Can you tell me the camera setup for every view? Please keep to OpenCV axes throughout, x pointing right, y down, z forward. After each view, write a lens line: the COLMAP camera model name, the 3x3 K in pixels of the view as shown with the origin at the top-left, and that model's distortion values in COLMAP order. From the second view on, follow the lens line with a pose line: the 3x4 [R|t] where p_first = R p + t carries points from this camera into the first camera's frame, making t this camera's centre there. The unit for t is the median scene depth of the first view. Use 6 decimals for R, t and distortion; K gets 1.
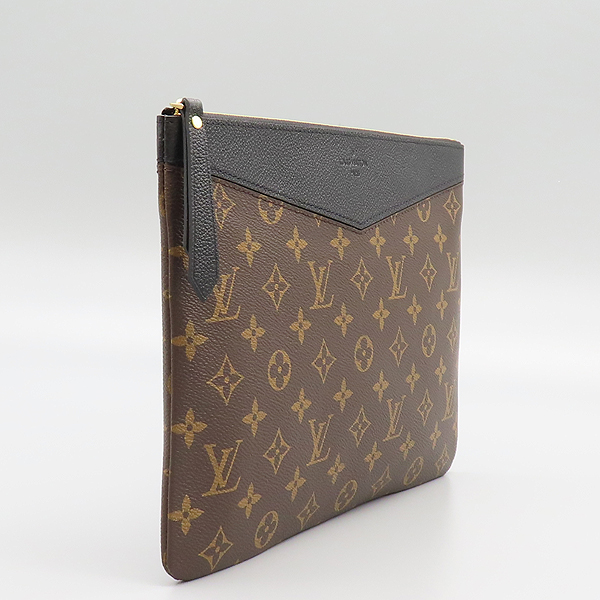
lens RADIAL K [[1073.2, 0, 299.9], [0, 1073.2, 299.0], [0, 0, 1]] dist [-0.144492, 0.000000]
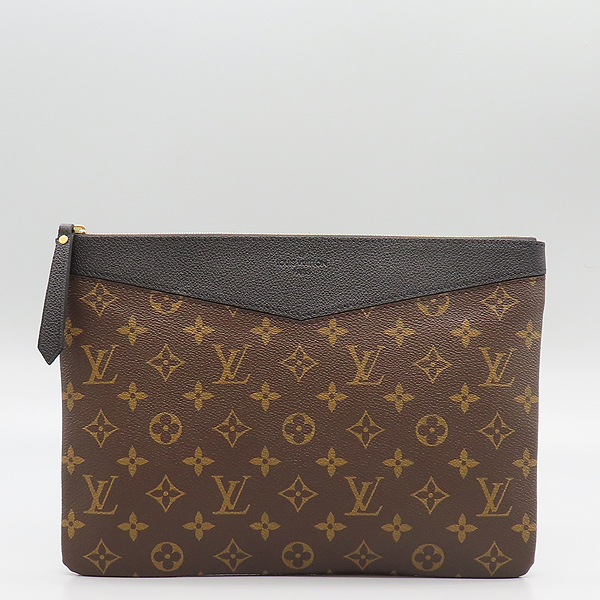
lens RADIAL K [[516.0, 0, 299.6], [0, 516.0, 299.2], [0, 0, 1]] dist [0.043498, -0.037500]
pose [[0.607192, -0.001753, -0.794553, 0.516470], [-0.073510, 0.995585, -0.058372, -0.056594], [0.791147, 0.093851, 0.604382, 0.677368]]
